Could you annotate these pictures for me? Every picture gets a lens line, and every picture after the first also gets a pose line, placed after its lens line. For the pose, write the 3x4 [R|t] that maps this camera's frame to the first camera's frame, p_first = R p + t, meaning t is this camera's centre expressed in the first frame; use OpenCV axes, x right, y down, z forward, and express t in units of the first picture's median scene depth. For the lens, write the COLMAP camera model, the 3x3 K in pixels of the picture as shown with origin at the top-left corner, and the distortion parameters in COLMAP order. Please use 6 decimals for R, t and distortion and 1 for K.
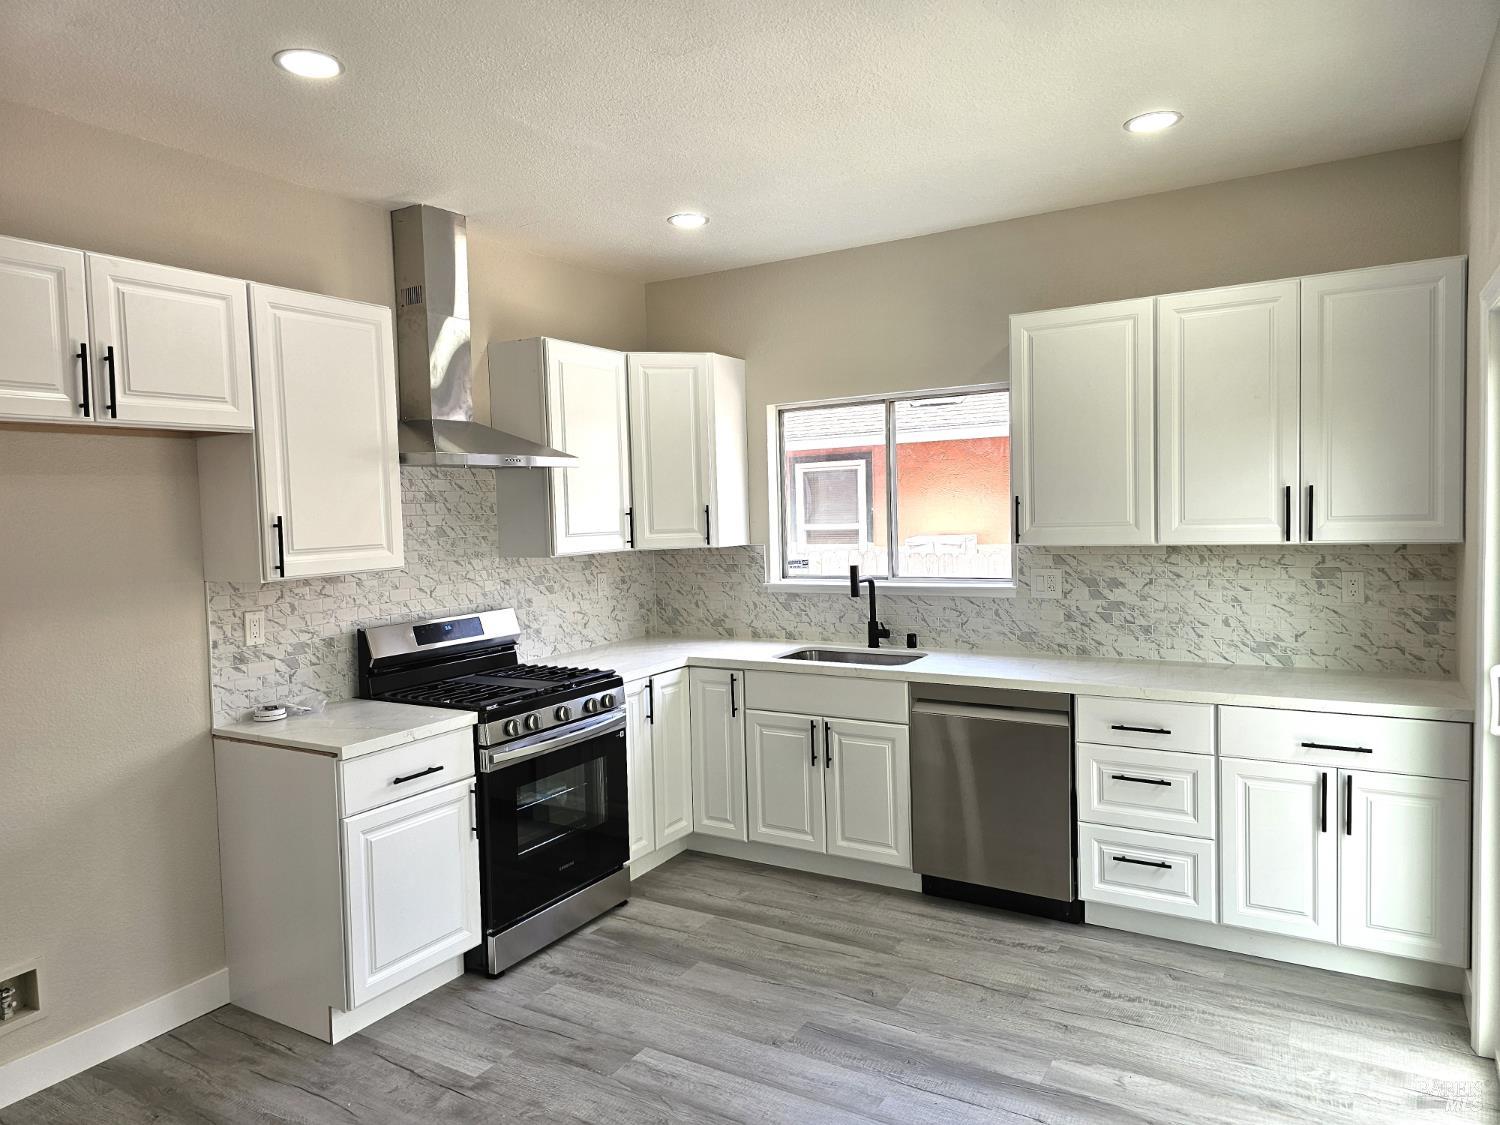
lens RADIAL K [[1005.5, 0, 738.7], [0, 1005.5, 551.8], [0, 0, 1]] dist [0.069240, -0.061940]
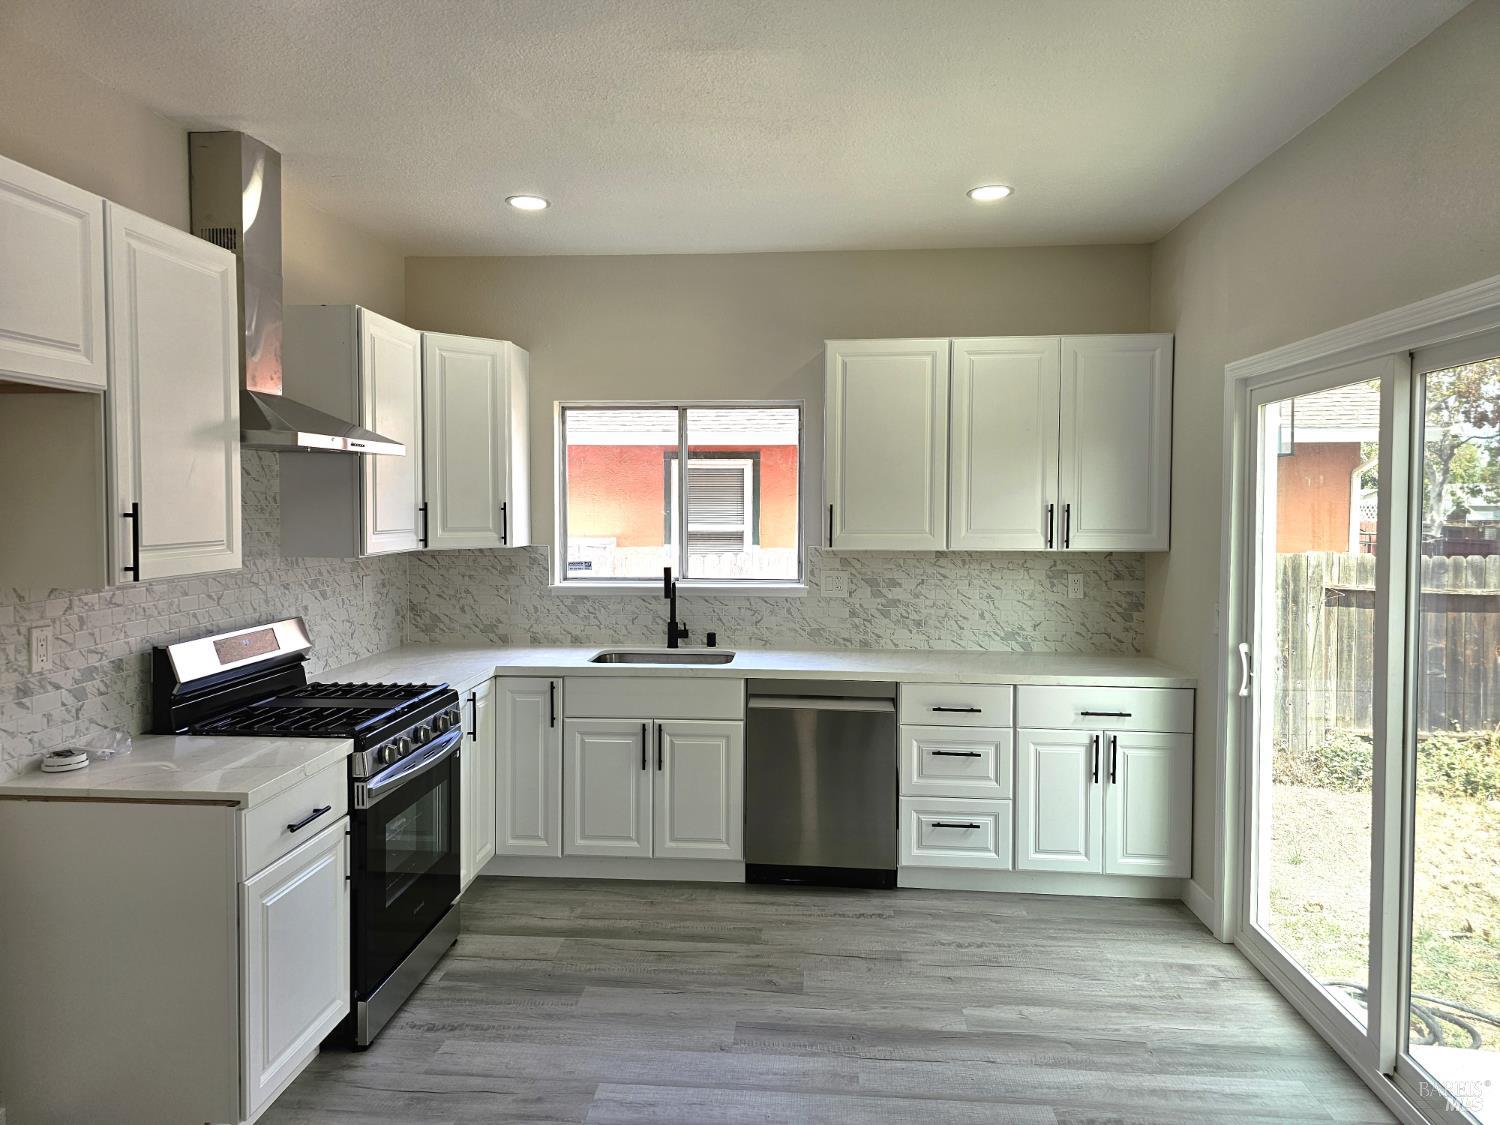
lens RADIAL K [[998.7, 0, 744.4], [0, 998.7, 535.0], [0, 0, 1]] dist [0.090505, -0.093737]
pose [[0.892729, 0.016946, 0.450274, -0.326135], [-0.008446, 0.999746, -0.020880, 0.001644], [-0.450514, 0.014837, 0.892646, 0.080686]]
